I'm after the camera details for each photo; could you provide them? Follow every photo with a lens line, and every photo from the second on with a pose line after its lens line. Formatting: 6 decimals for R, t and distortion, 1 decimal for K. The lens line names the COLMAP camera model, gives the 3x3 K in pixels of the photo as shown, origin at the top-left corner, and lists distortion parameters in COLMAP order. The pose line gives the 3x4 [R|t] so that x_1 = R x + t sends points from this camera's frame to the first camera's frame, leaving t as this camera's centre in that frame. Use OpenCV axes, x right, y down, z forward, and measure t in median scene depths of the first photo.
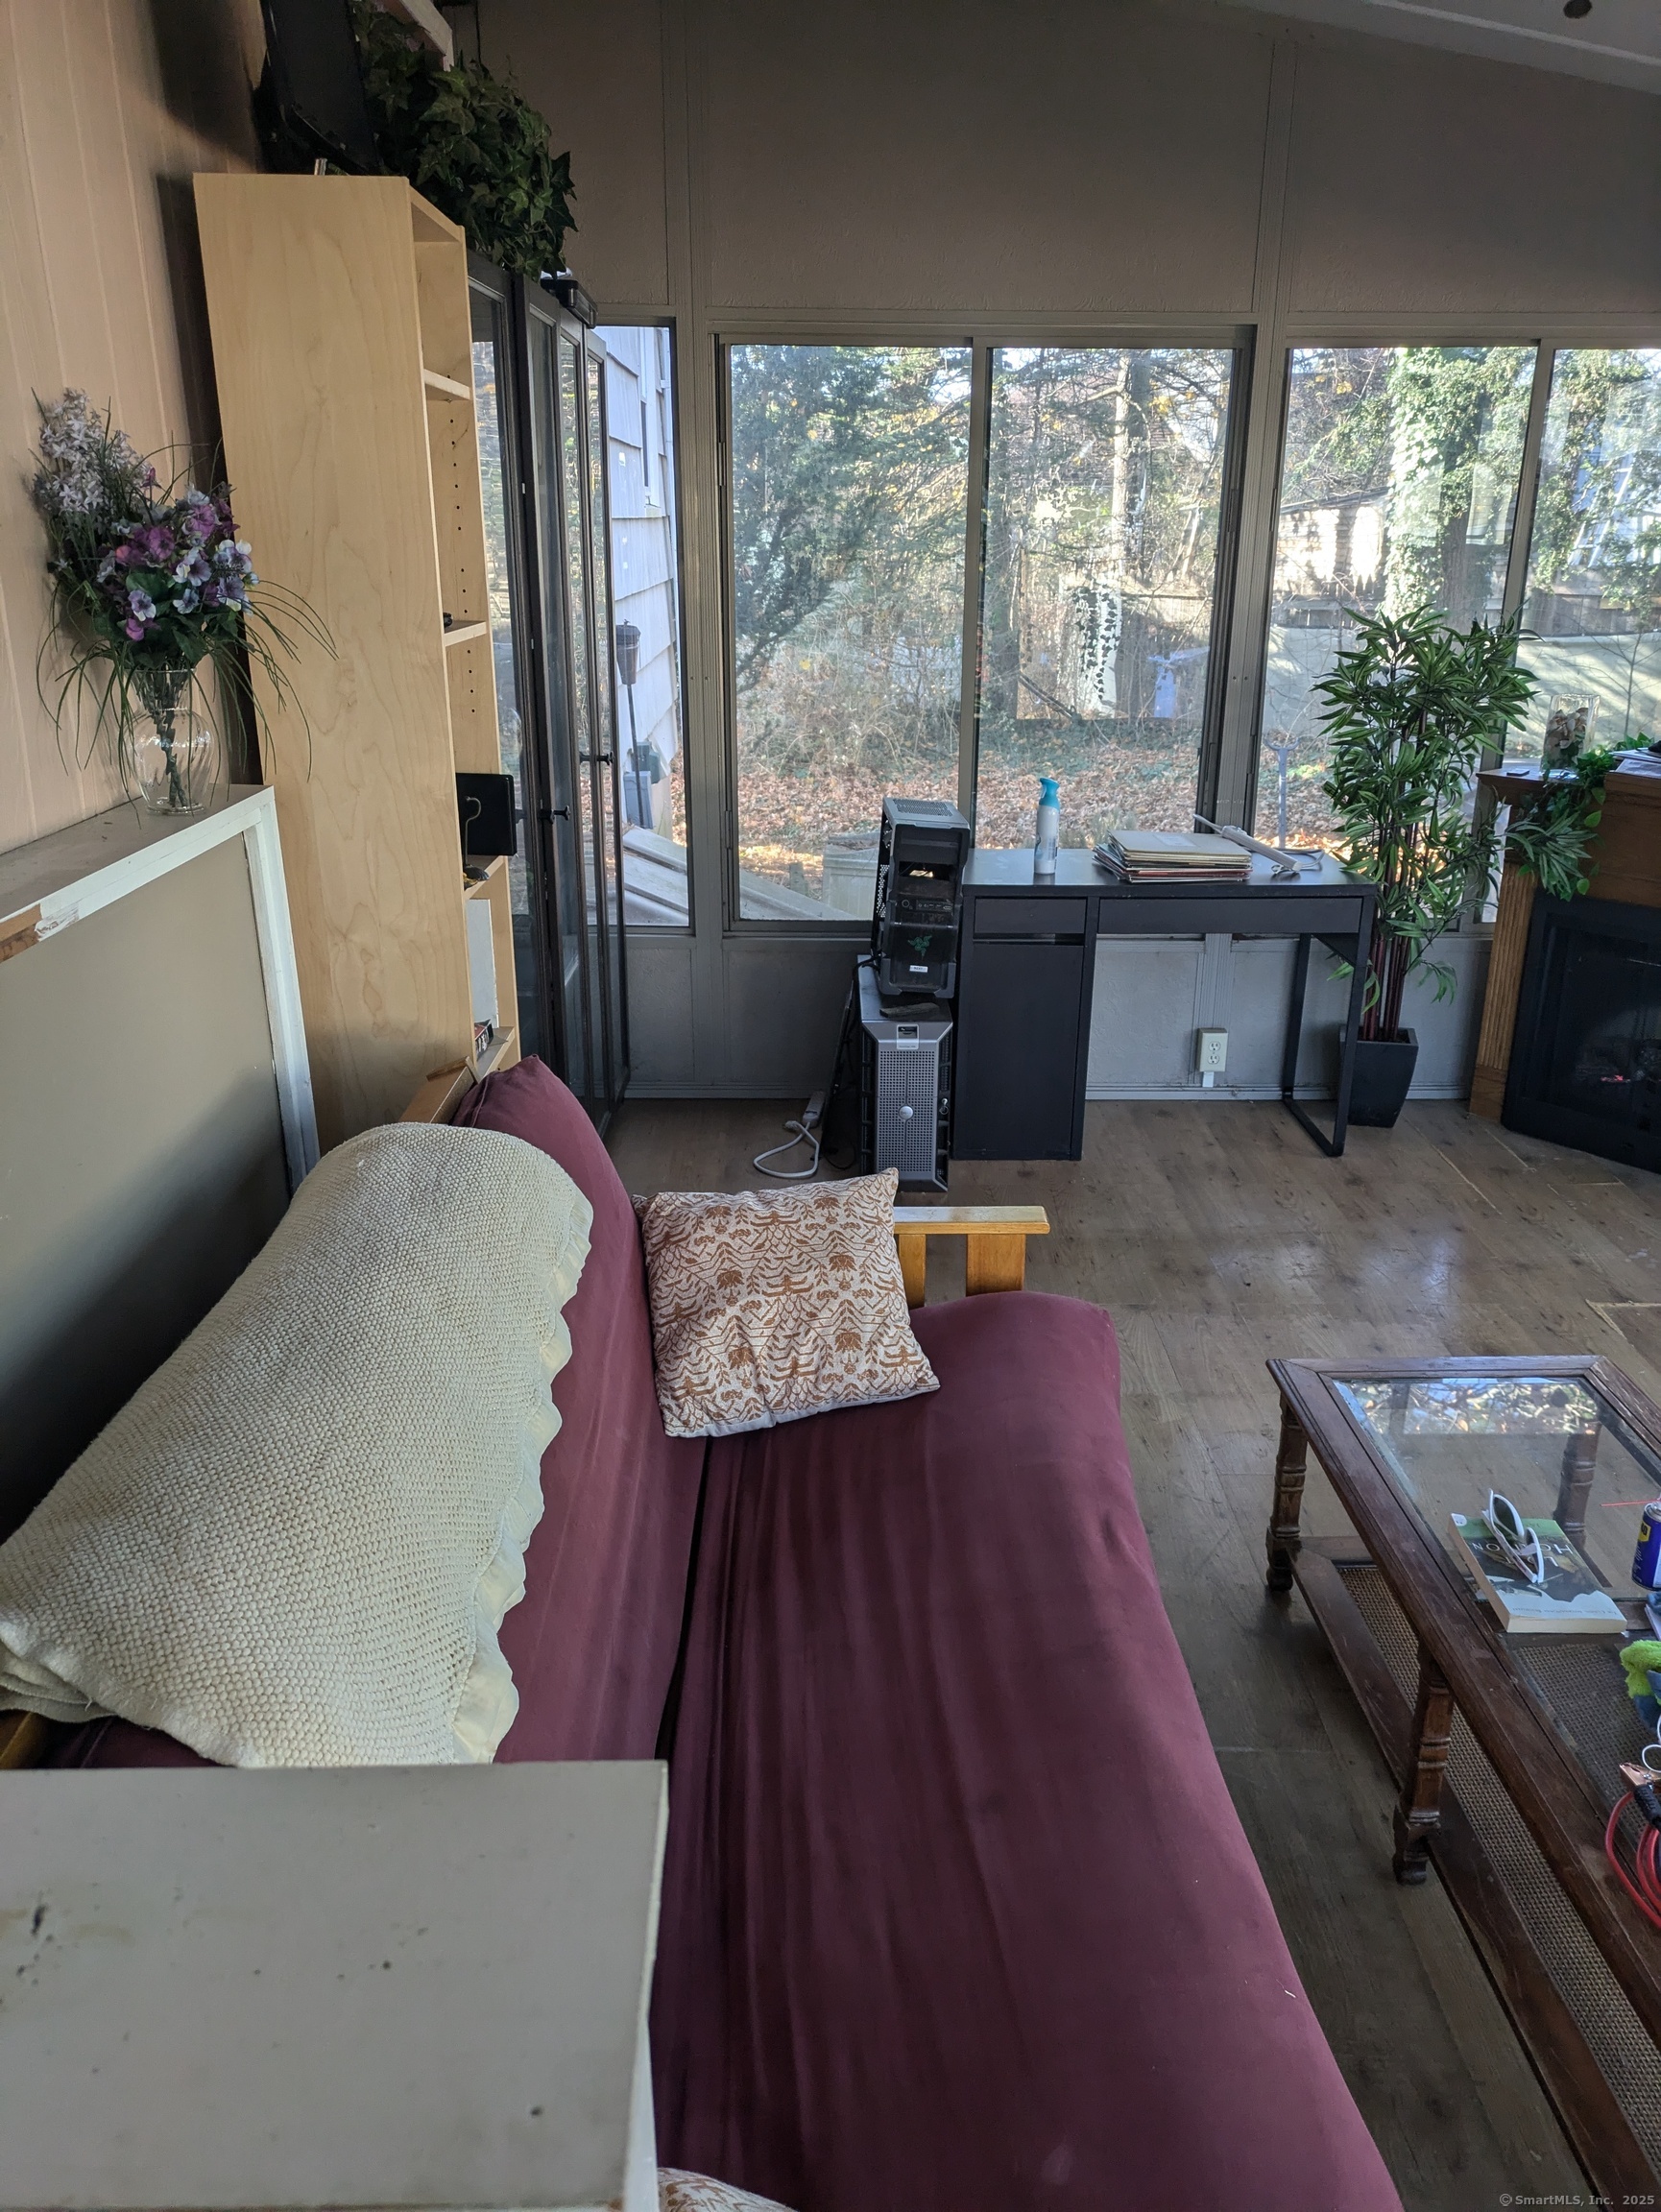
lens RADIAL K [[1633.7, 0, 830.5], [0, 1633.7, 1106.0], [0, 0, 1]] dist [0.047558, -0.003643]
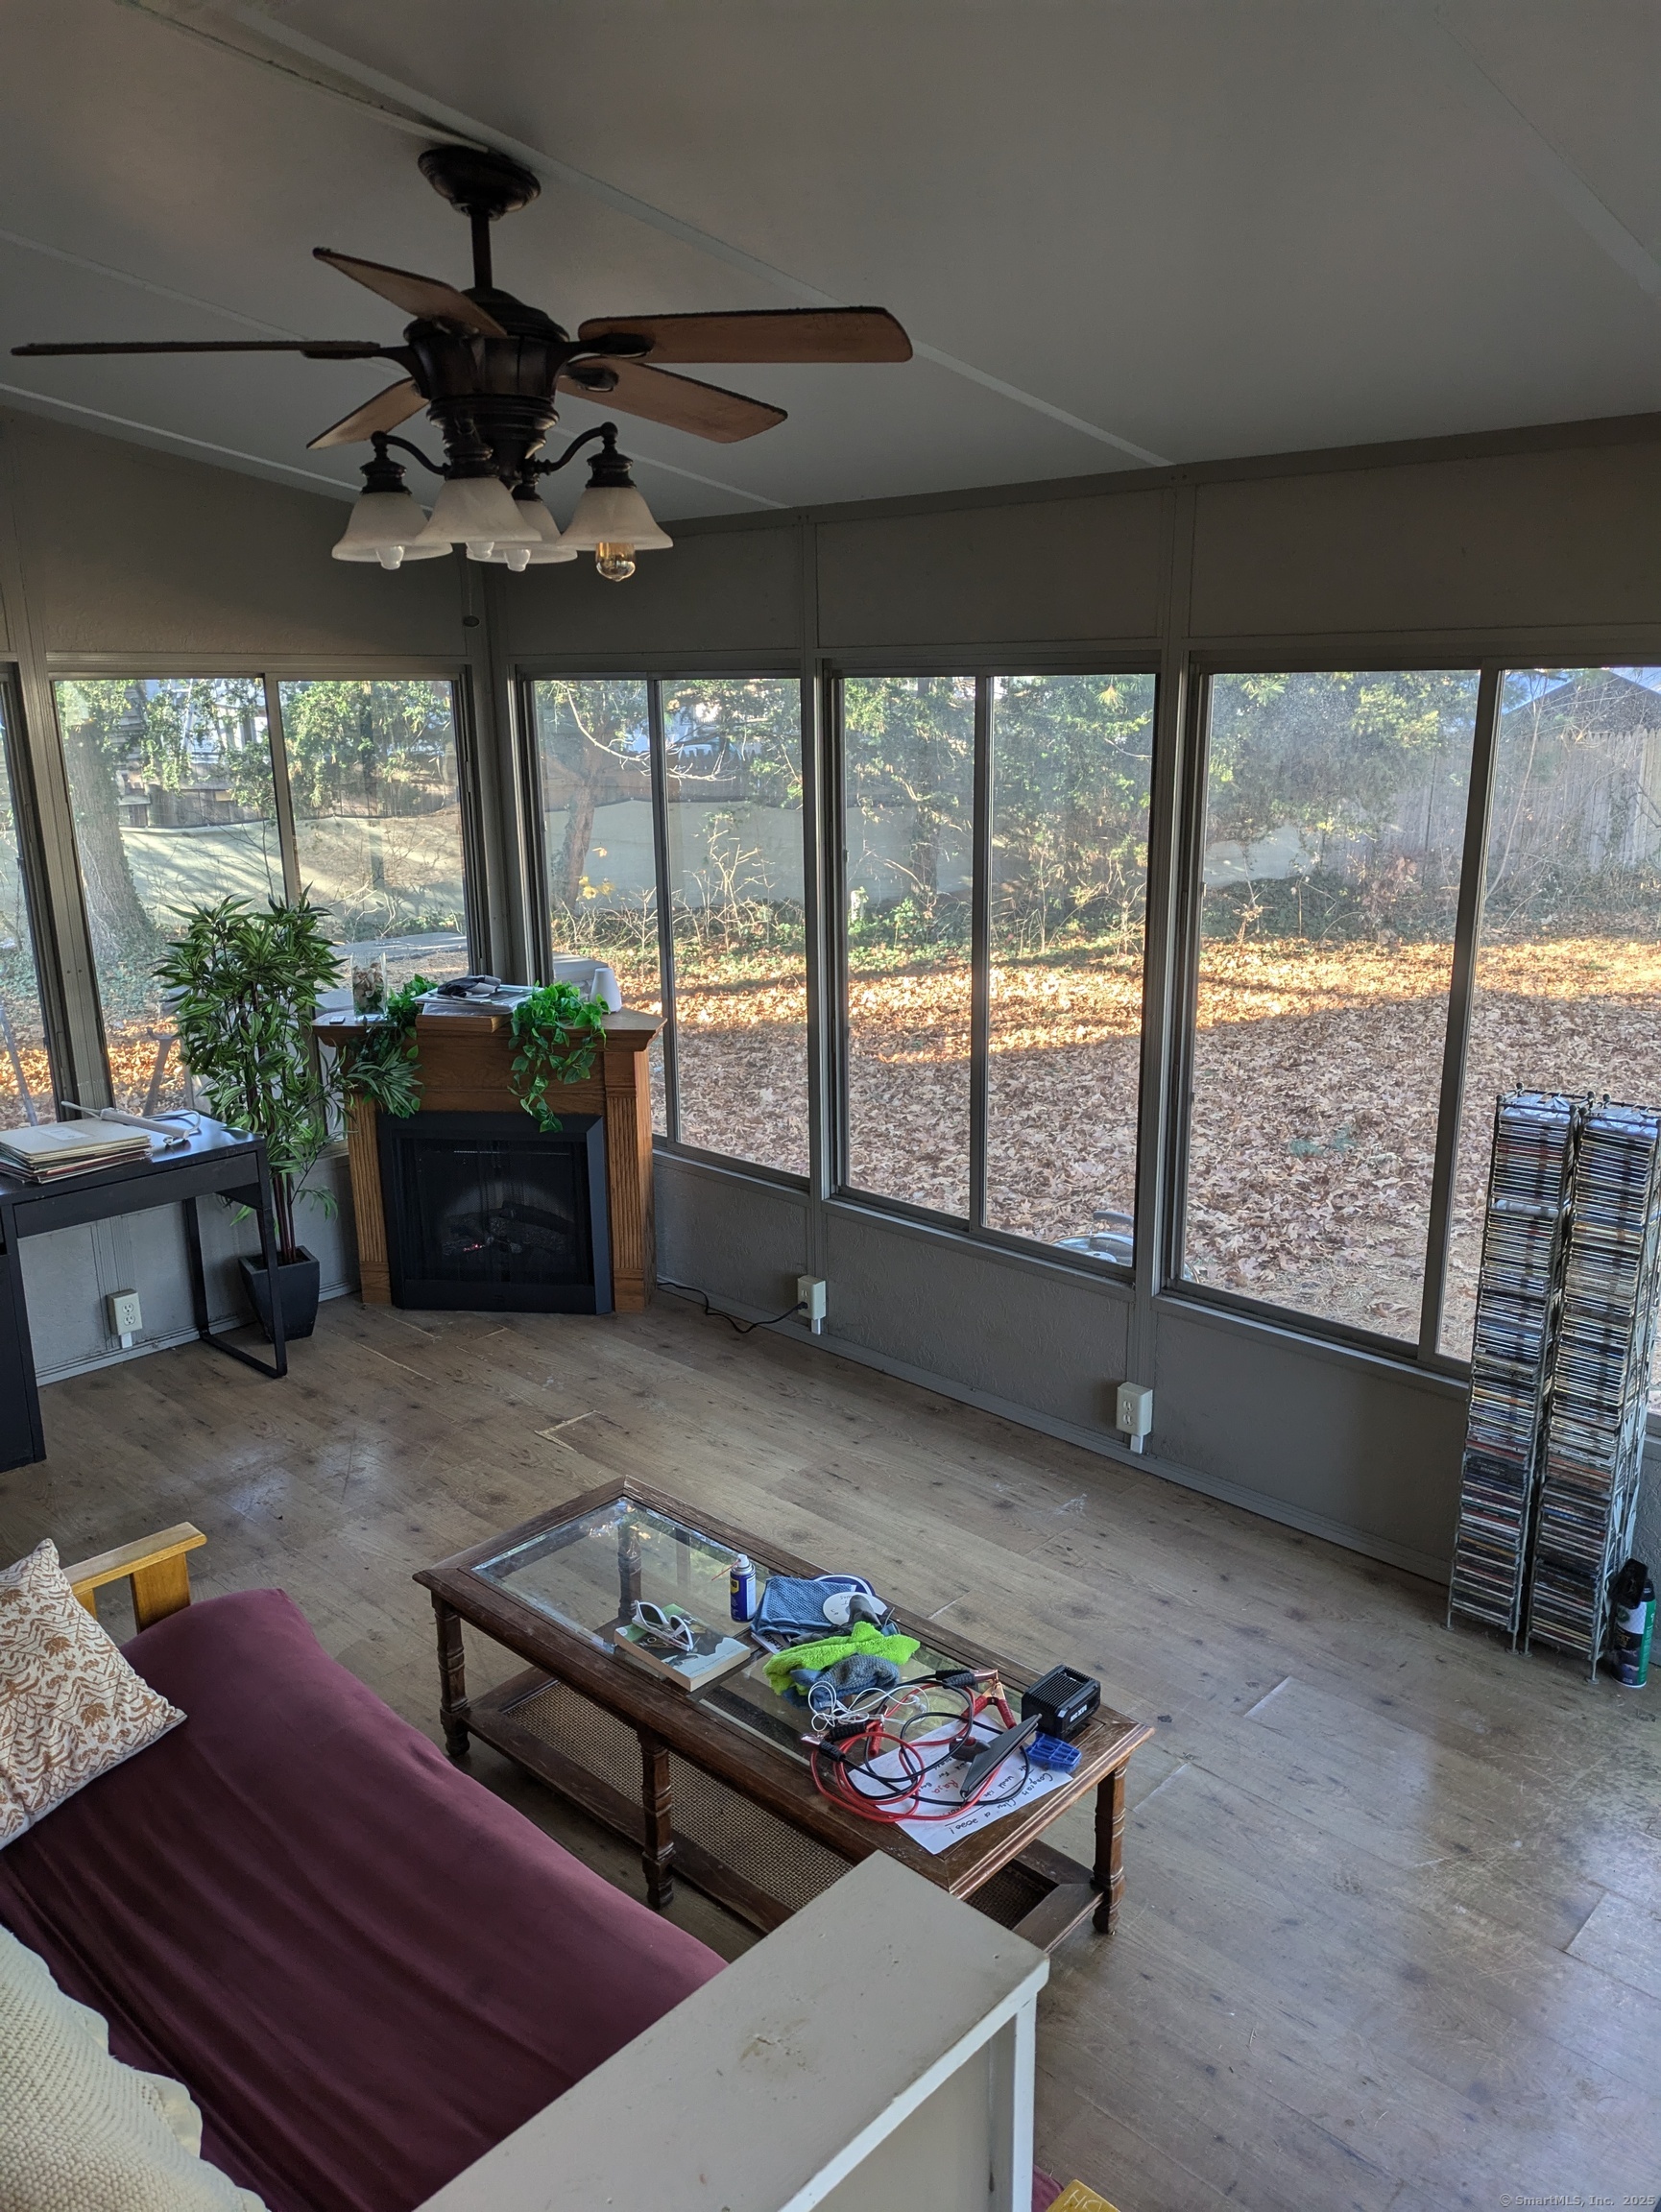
lens RADIAL K [[1585.7, 0, 830.5], [0, 1585.7, 1106.0], [0, 0, 1]] dist [0.003114, -0.000383]
pose [[0.703447, -0.191333, 0.684510, -0.133808], [0.258277, 0.966060, 0.004610, -0.056254], [-0.662160, 0.173551, 0.728989, -0.065218]]
